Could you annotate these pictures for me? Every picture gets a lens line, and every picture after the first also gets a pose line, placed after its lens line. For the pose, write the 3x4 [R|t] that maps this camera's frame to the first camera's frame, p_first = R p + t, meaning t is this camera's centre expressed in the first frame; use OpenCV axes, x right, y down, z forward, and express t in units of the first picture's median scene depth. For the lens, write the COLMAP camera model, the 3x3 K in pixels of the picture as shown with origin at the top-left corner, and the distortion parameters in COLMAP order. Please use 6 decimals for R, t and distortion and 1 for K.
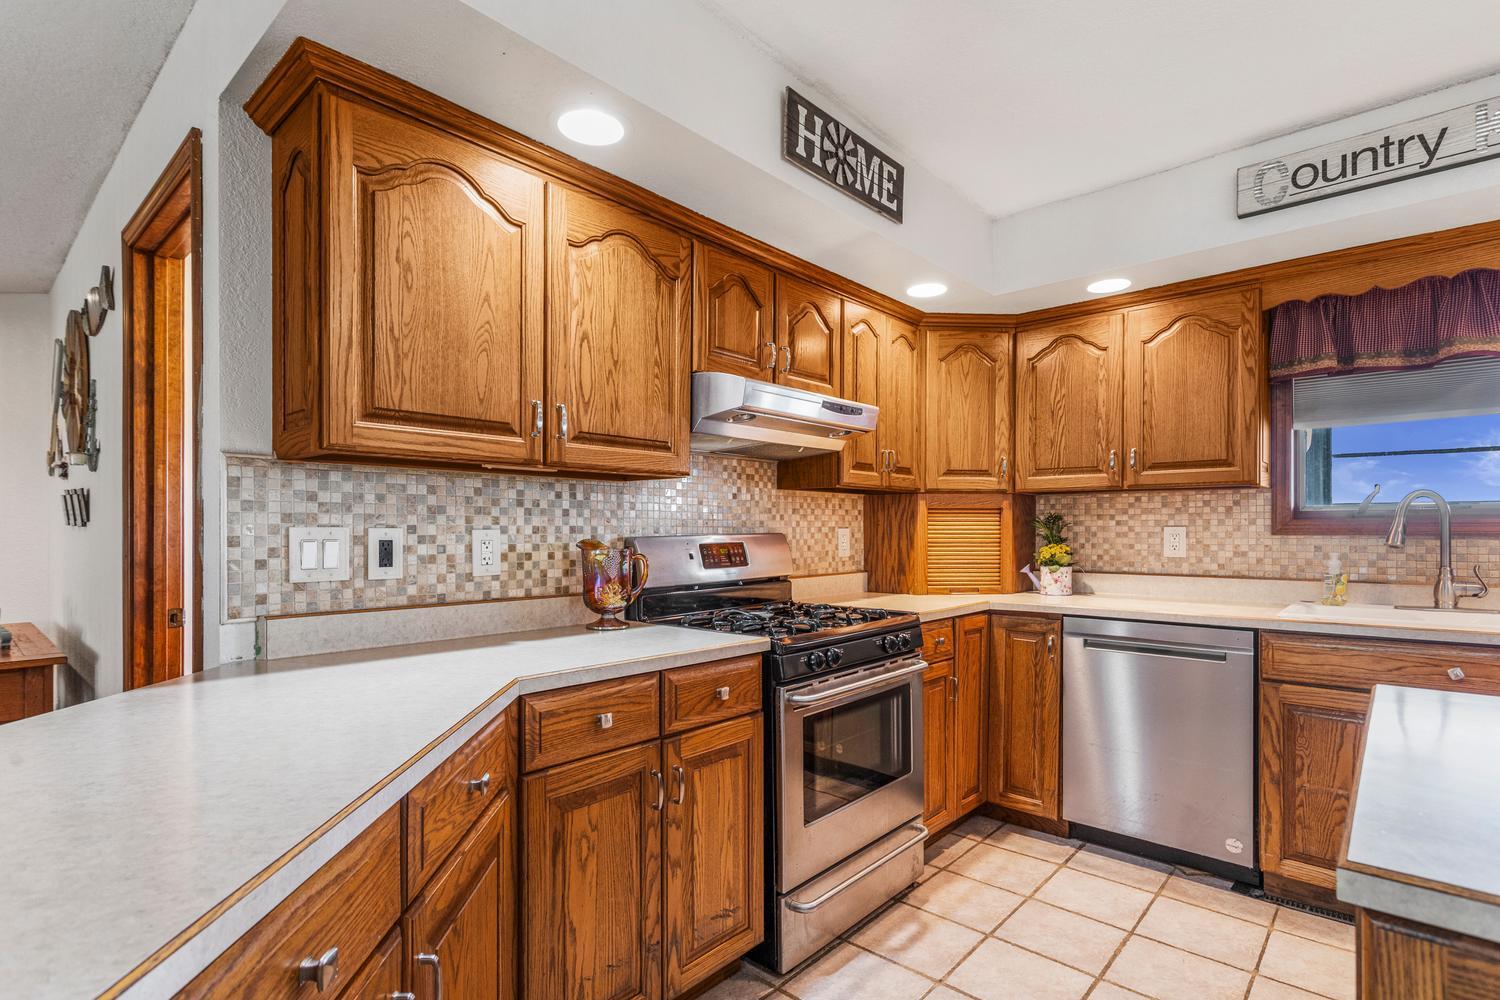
lens RADIAL K [[736.3, 0, 747.7], [0, 736.3, 533.8], [0, 0, 1]] dist [0.001737, 0.000645]
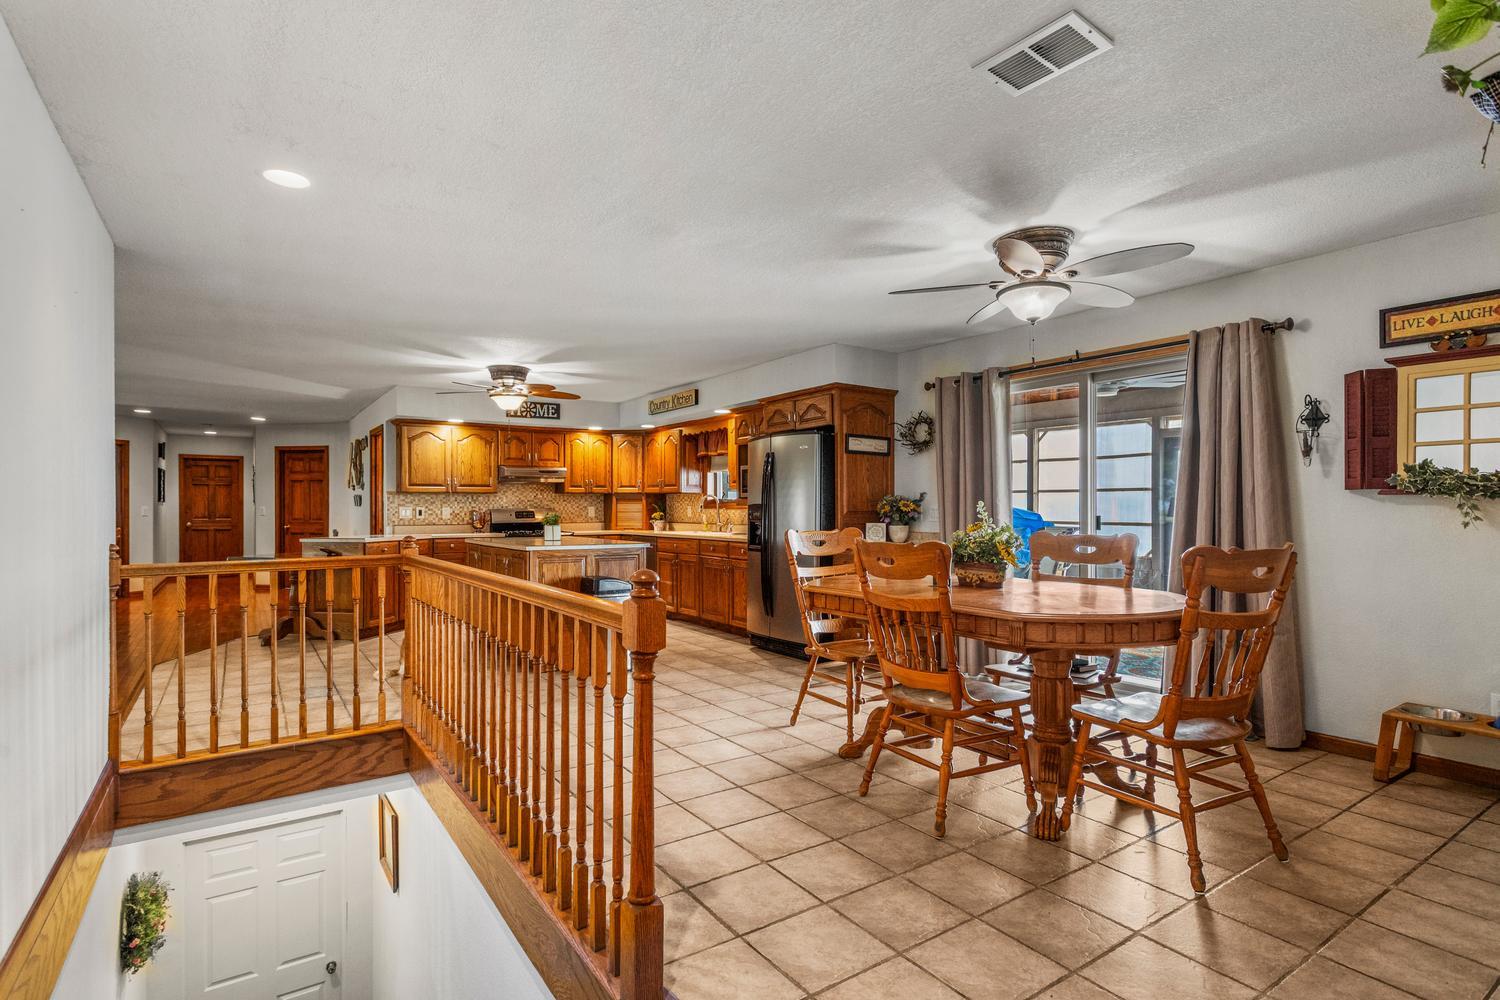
lens RADIAL K [[749.1, 0, 747.2], [0, 749.1, 508.1], [0, 0, 1]] dist [-0.002405, 0.000148]
pose [[0.971712, -0.000922, -0.236166, 1.958902], [0.000740, 0.999999, -0.000859, 0.002722], [0.236166, 0.000660, 0.971712, -2.295205]]
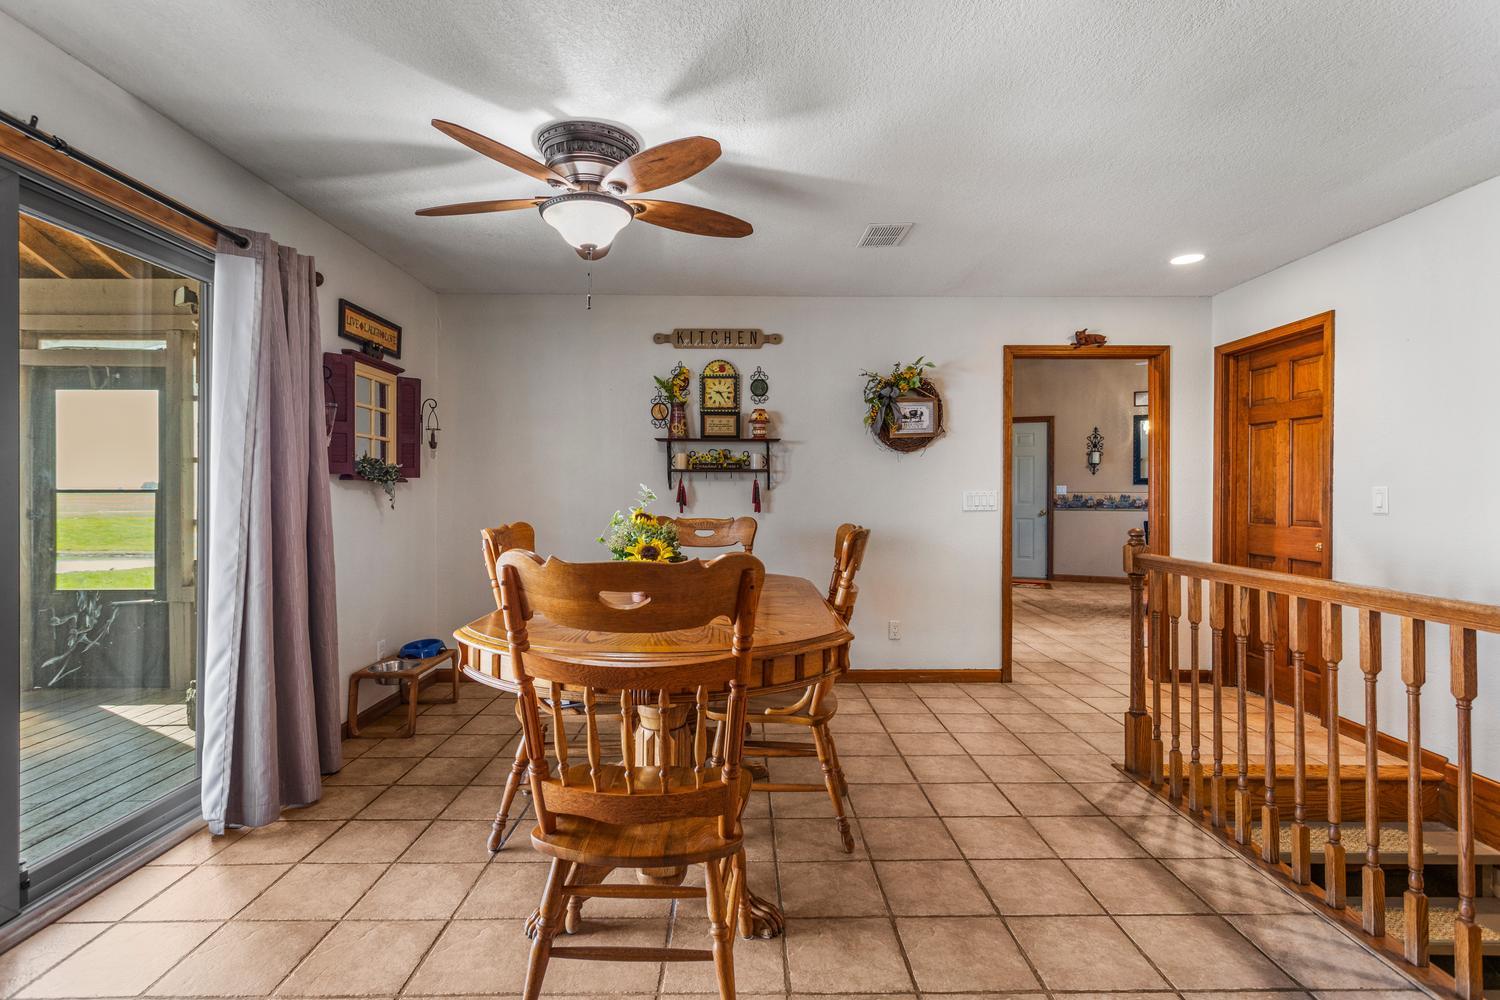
lens RADIAL K [[730.6, 0, 744.0], [0, 730.6, 491.2], [0, 0, 1]] dist [0.019847, 0.000306]
pose [[-0.677332, 0.000404, 0.735678, 1.166139], [-0.000707, 0.999999, -0.001200, 0.000642], [-0.735677, -0.001333, -0.677331, -0.112111]]
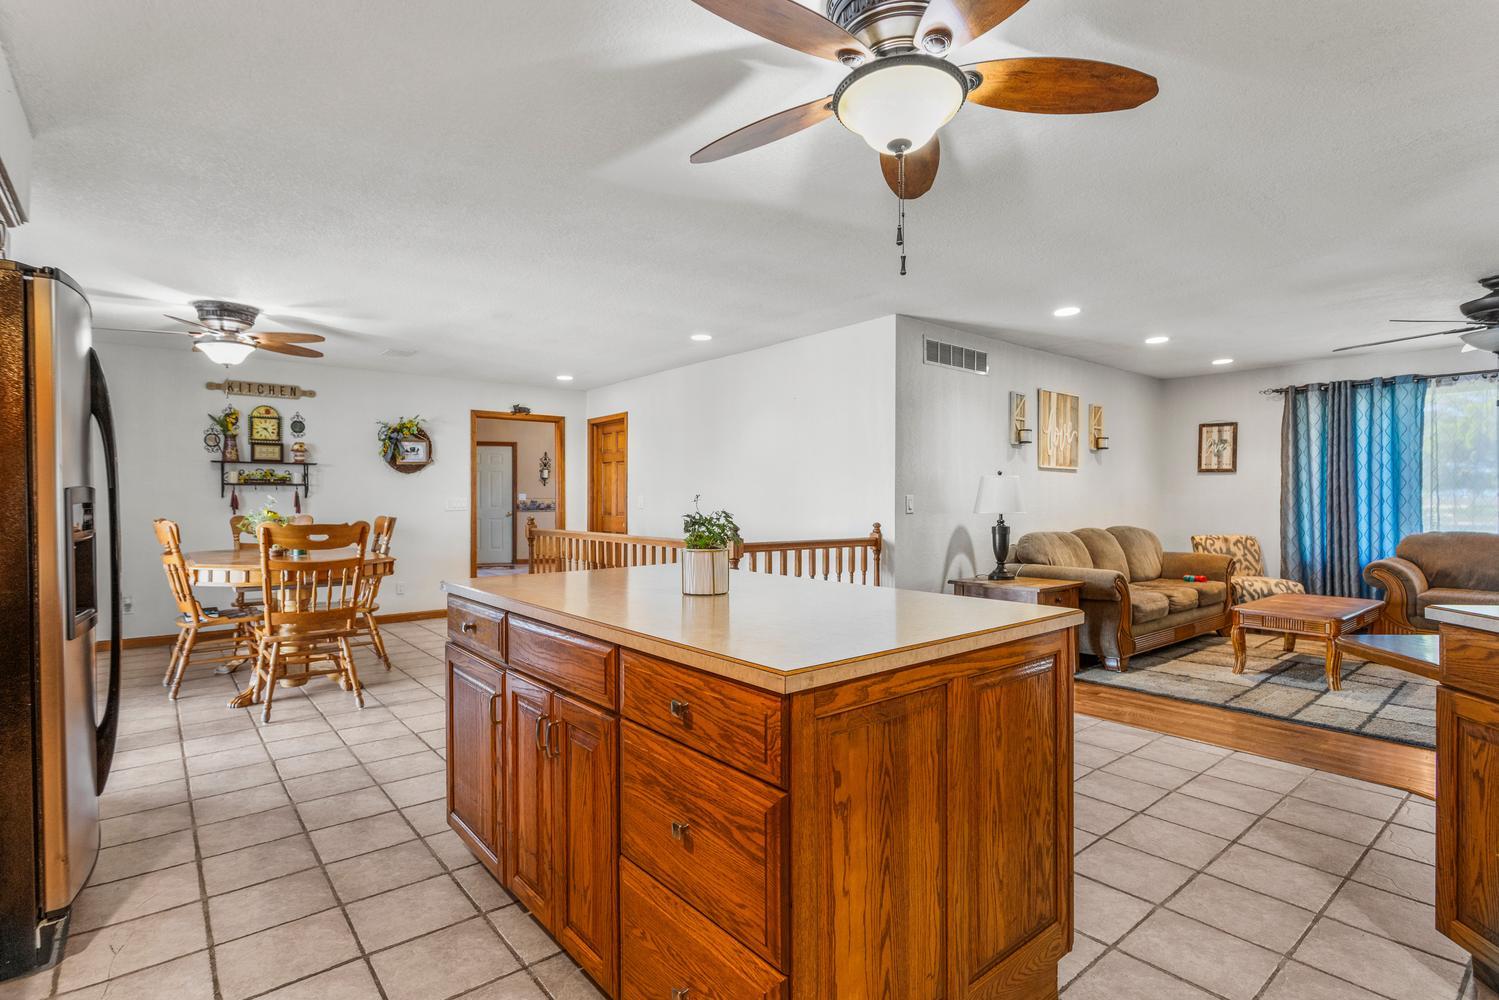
lens RADIAL K [[728.4, 0, 749.5], [0, 728.4, 505.4], [0, 0, 1]] dist [0.000614, 0.001305]
pose [[-0.989331, 0.000621, 0.145681, 0.436089], [0.002126, 0.999946, 0.010171, -0.000990], [-0.145667, 0.010372, -0.989279, 1.080517]]
